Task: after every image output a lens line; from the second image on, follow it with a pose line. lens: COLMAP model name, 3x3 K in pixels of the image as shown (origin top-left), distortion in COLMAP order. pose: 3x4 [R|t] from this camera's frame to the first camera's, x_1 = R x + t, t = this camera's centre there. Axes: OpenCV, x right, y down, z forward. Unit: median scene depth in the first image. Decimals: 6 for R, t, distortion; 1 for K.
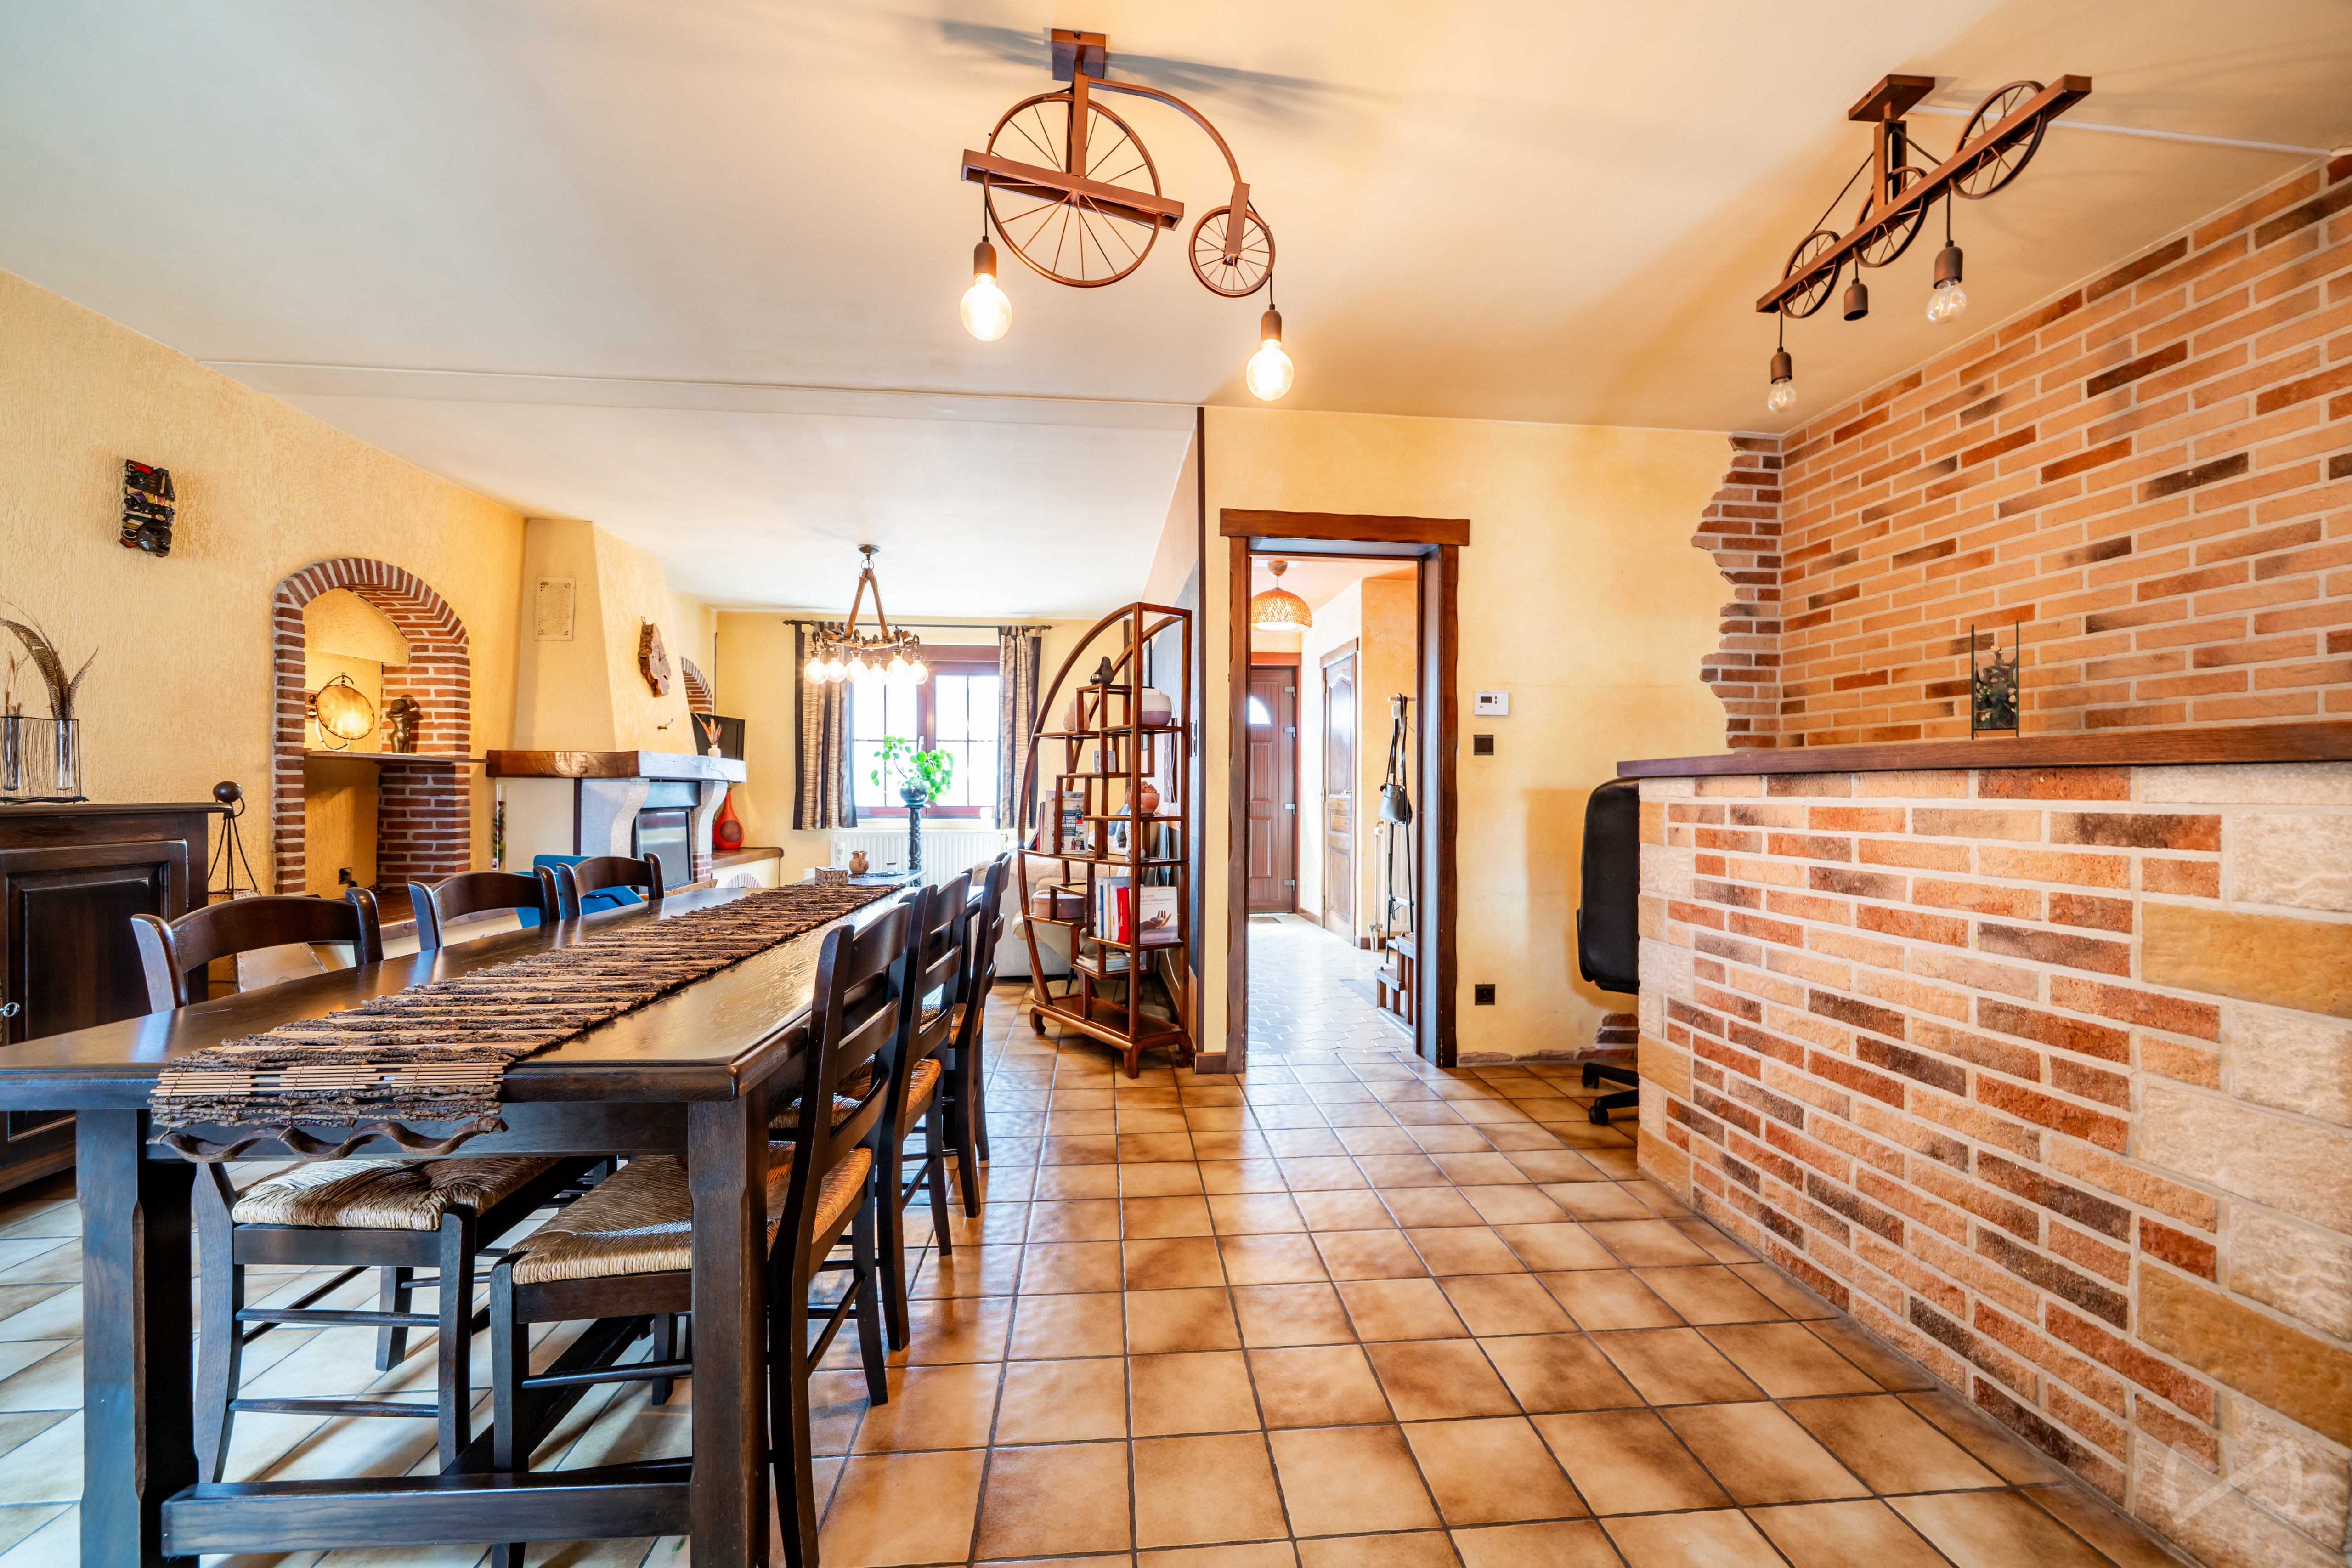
lens RADIAL K [[919.8, 0, 1181.5], [0, 919.8, 792.1], [0, 0, 1]] dist [0.002836, -0.000673]
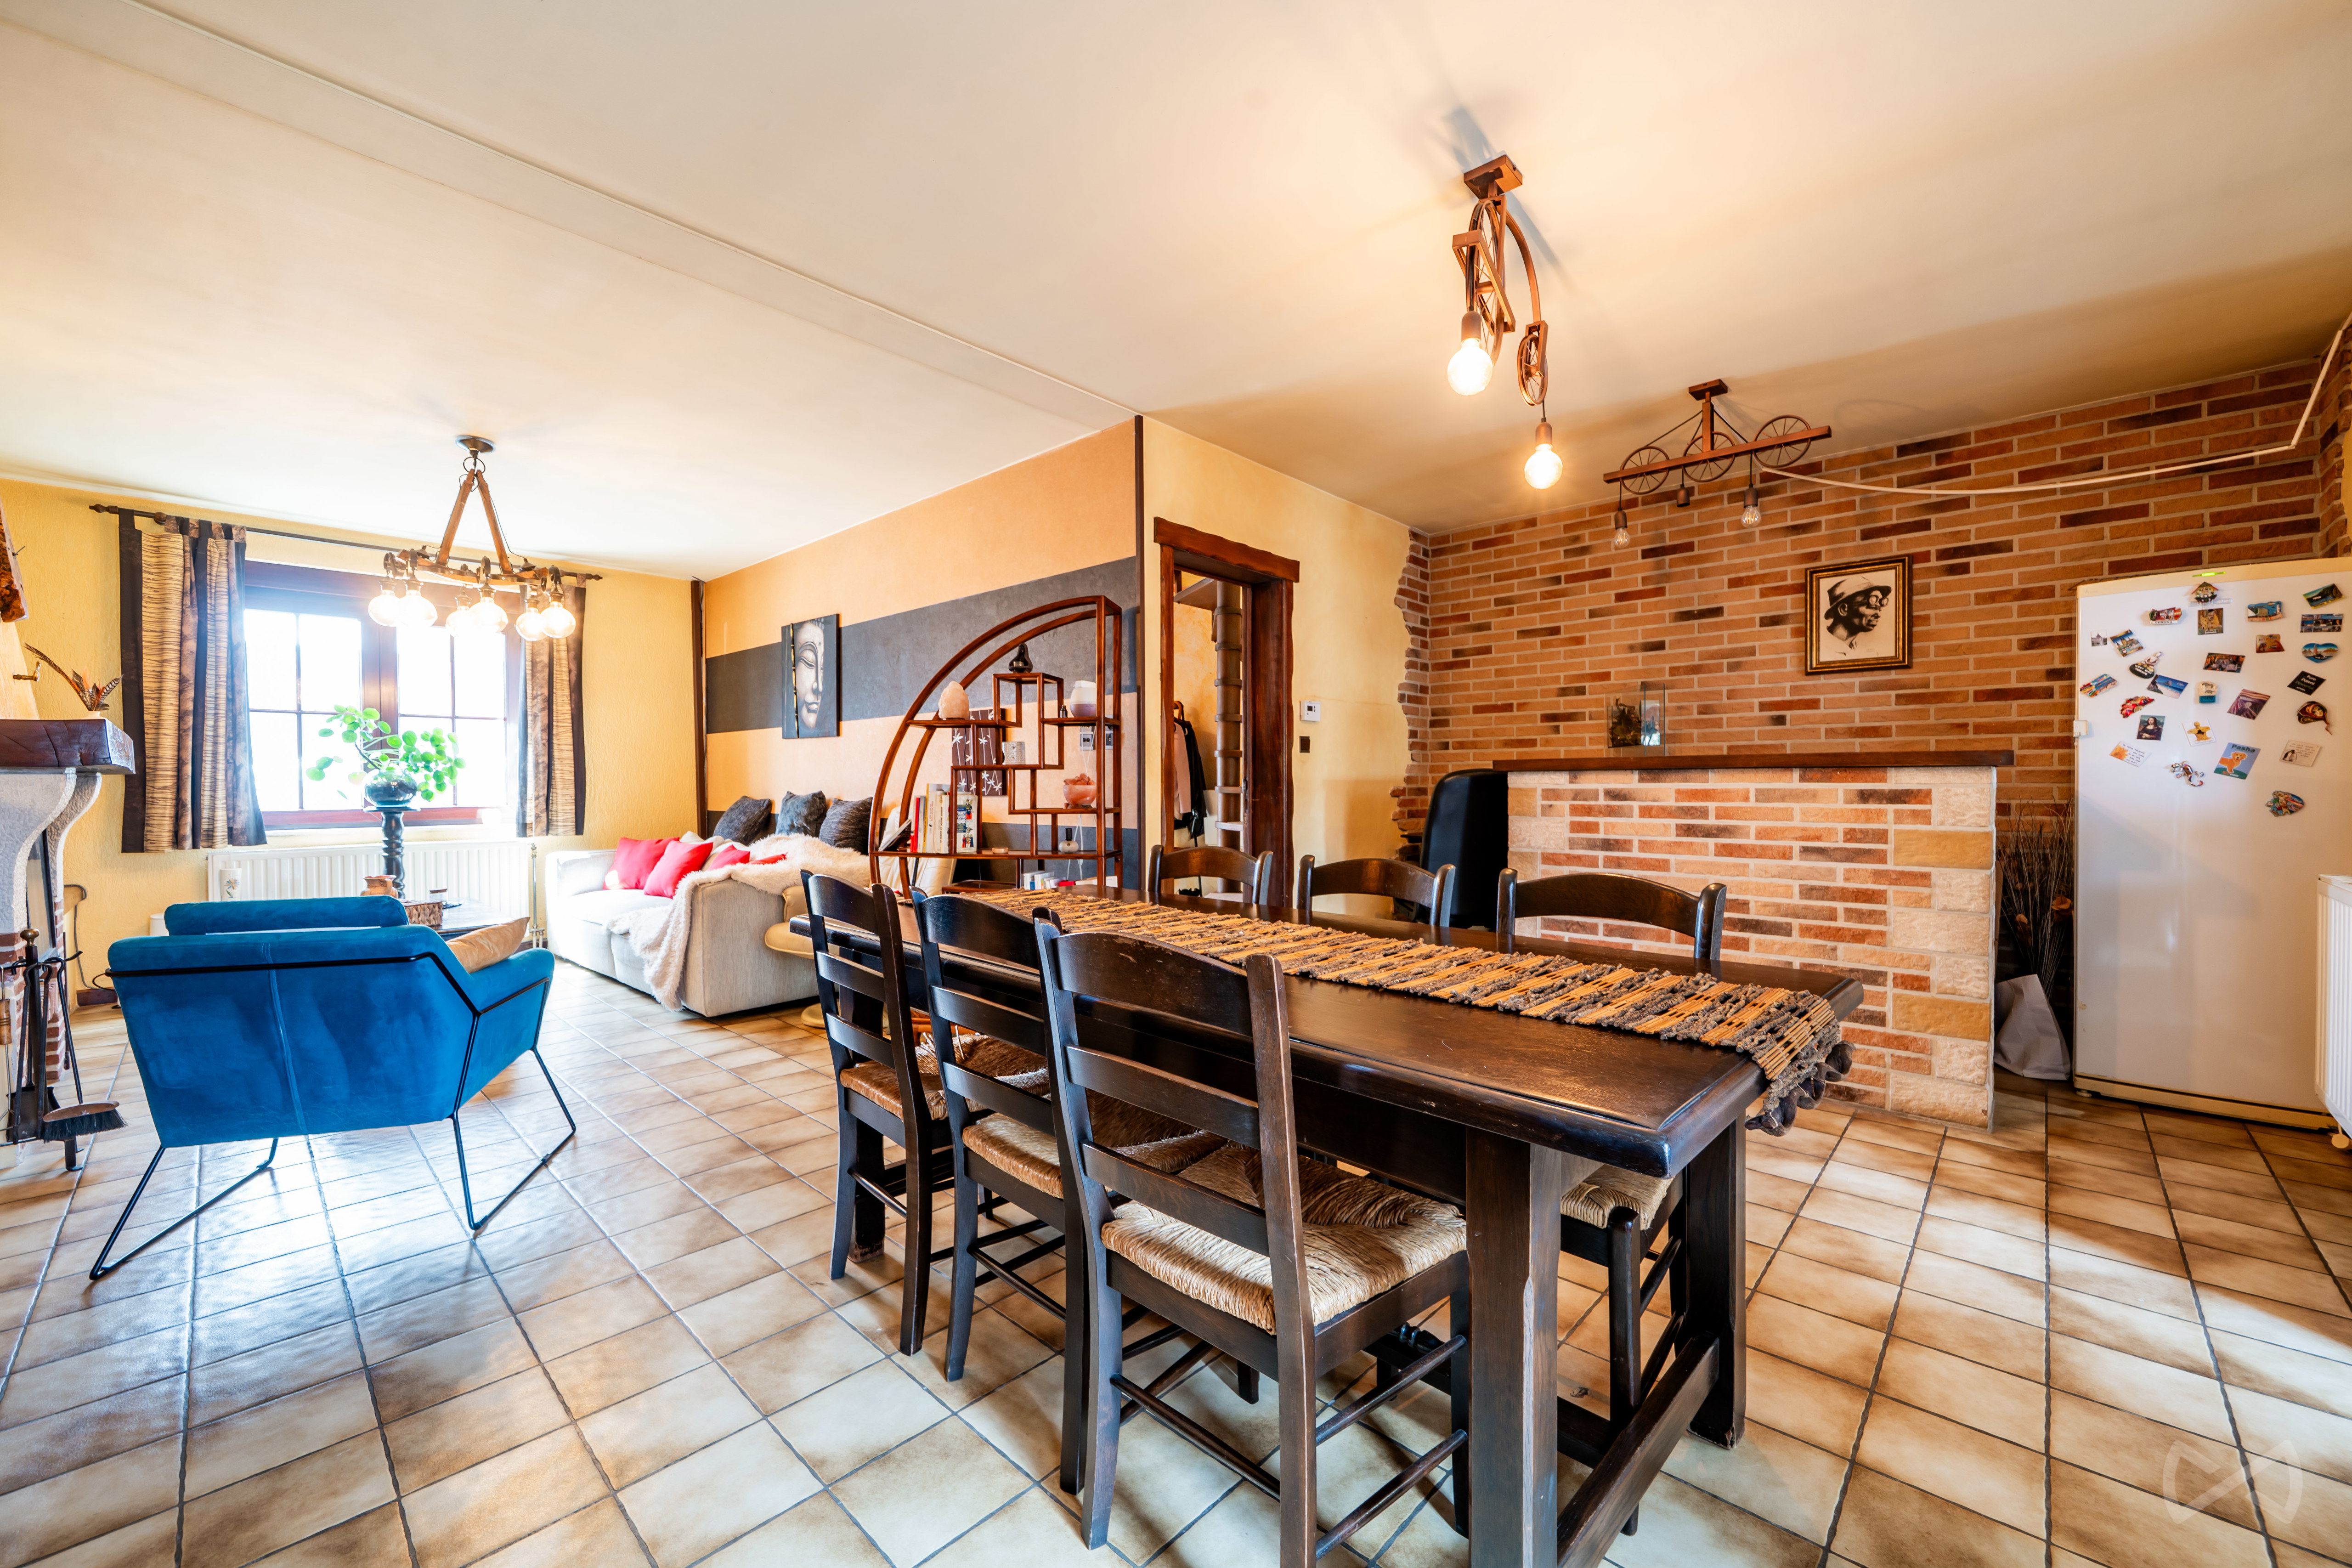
lens RADIAL K [[919.8, 0, 1181.5], [0, 919.8, 792.1], [0, 0, 1]] dist [0.002836, -0.000673]
pose [[0.752426, -0.012613, 0.658556, -0.907539], [0.007479, 0.999916, 0.010606, -0.002163], [-0.658634, -0.003055, 0.752457, 0.255185]]
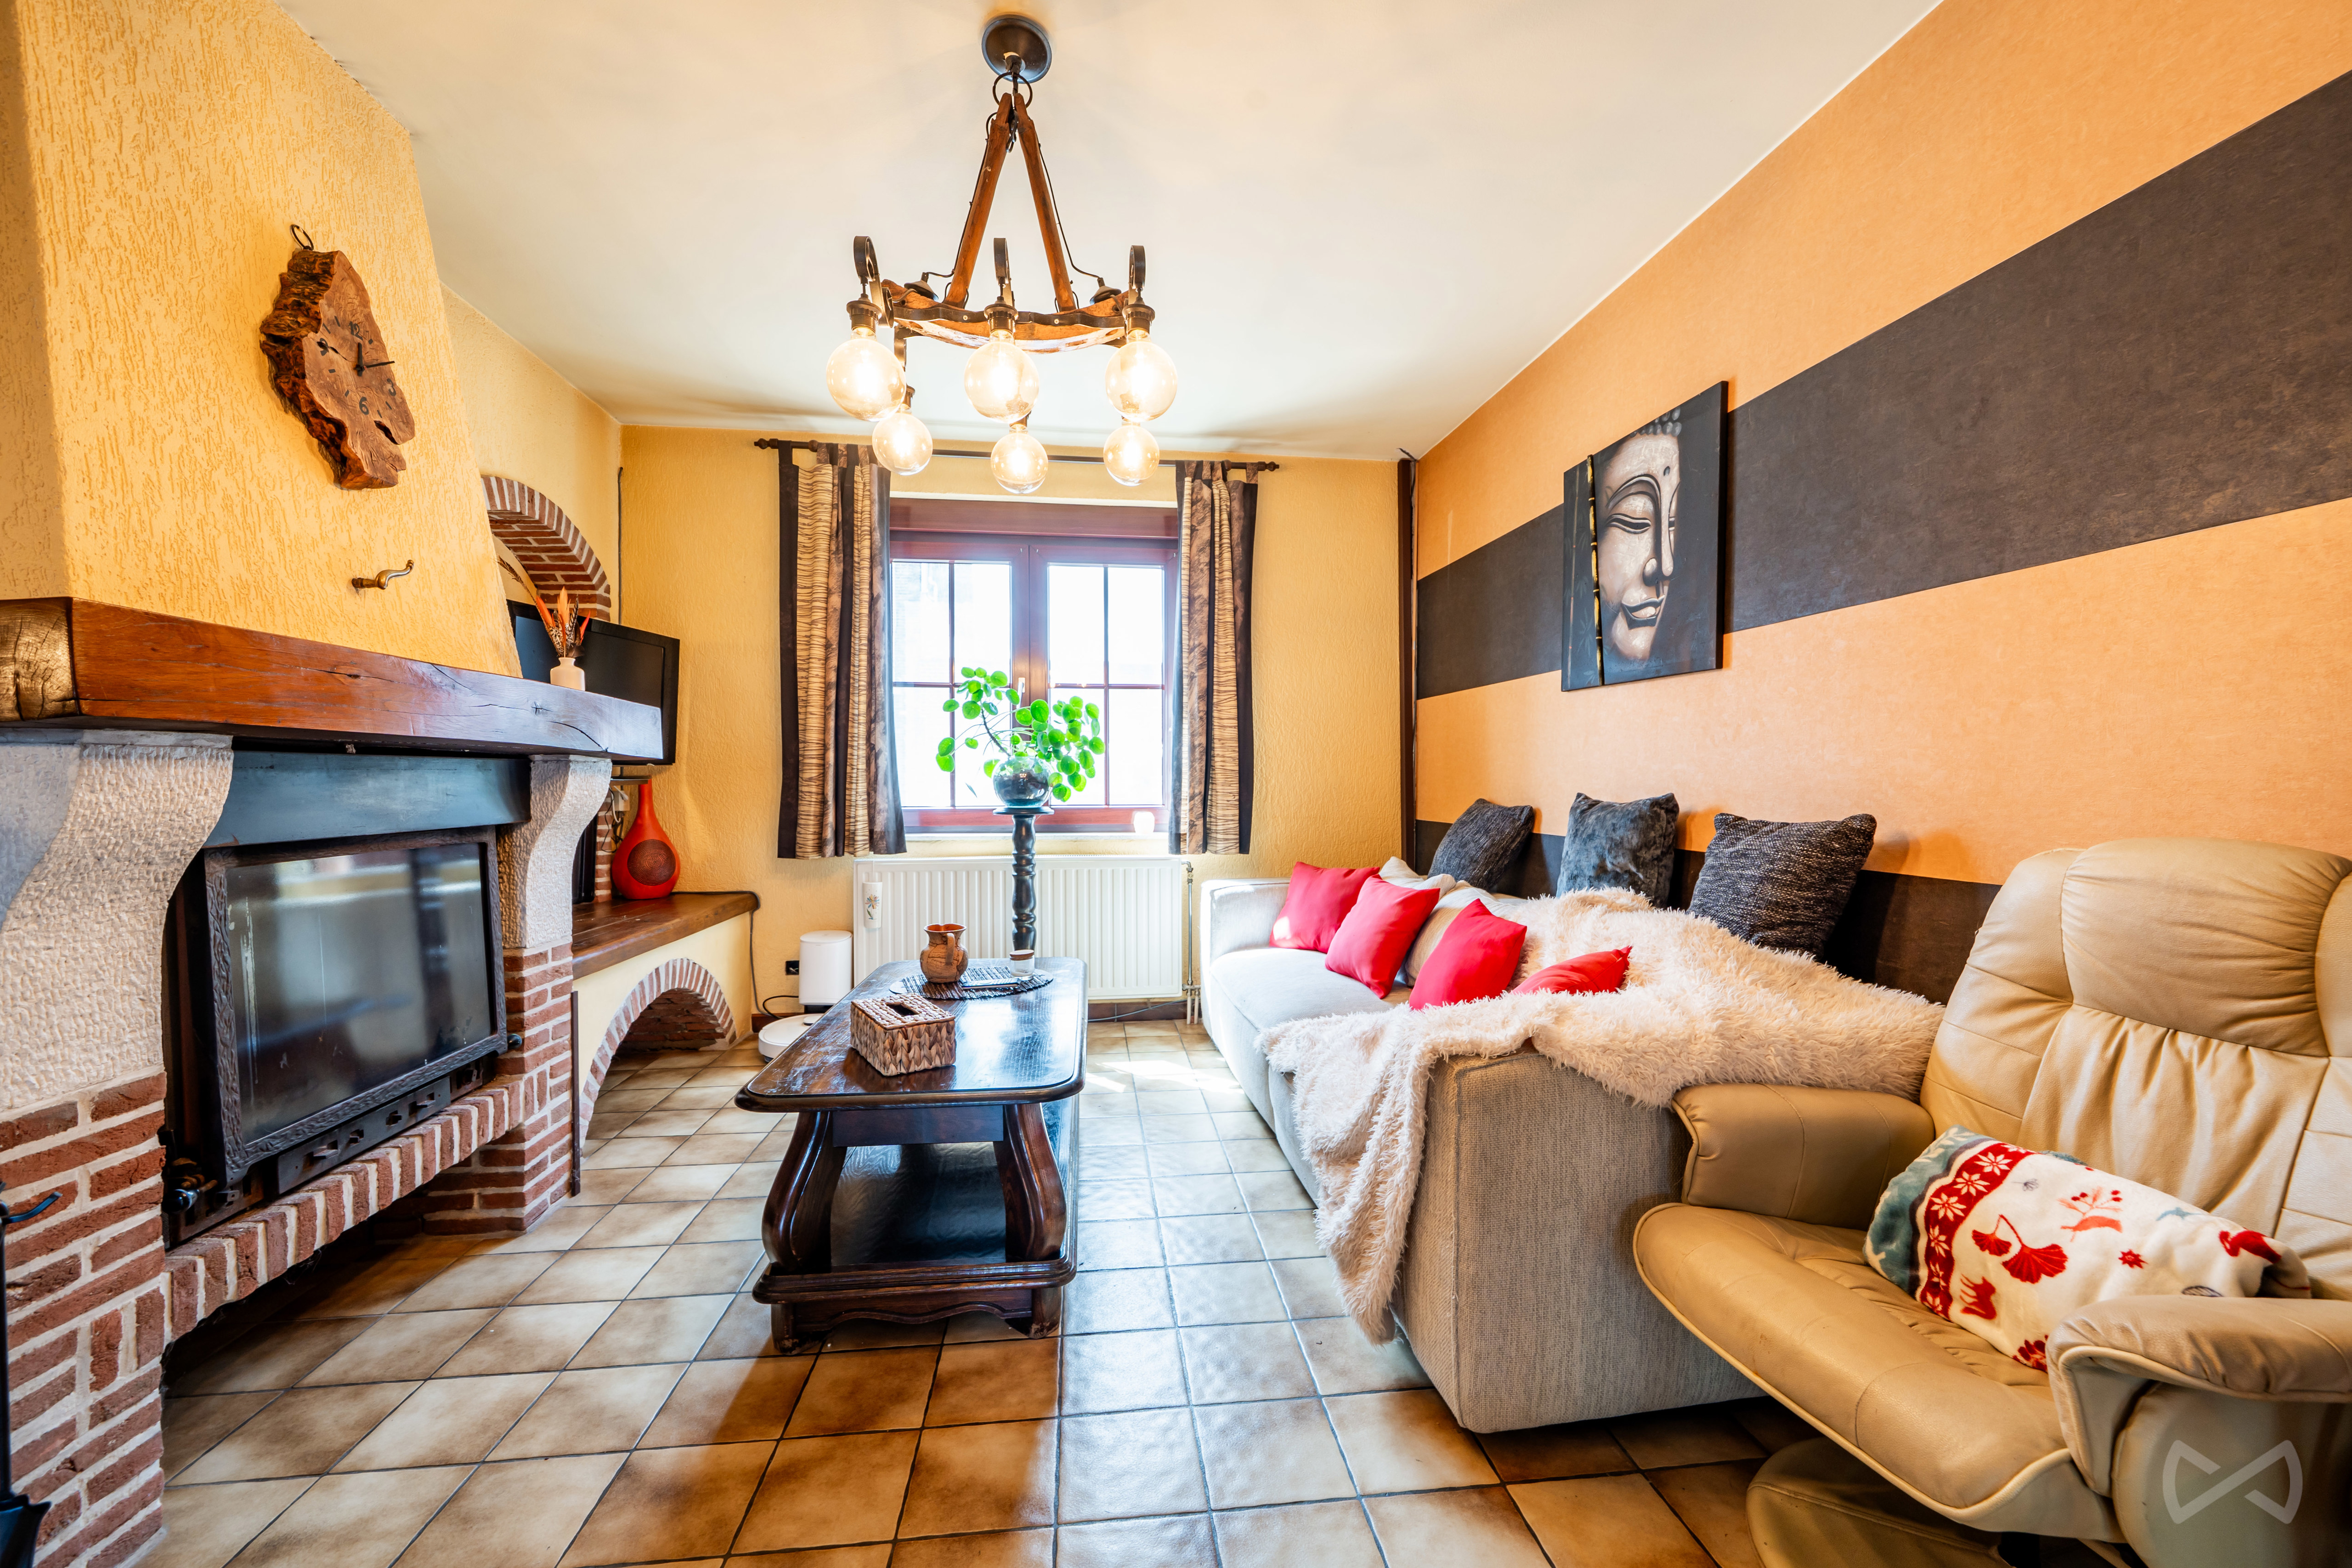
lens RADIAL K [[919.8, 0, 1181.5], [0, 919.8, 792.1], [0, 0, 1]] dist [0.002836, -0.000673]
pose [[0.999726, -0.001520, 0.023366, -0.653215], [0.001226, 0.999920, 0.012606, -0.004090], [-0.023383, -0.012574, 0.999648, 1.508121]]
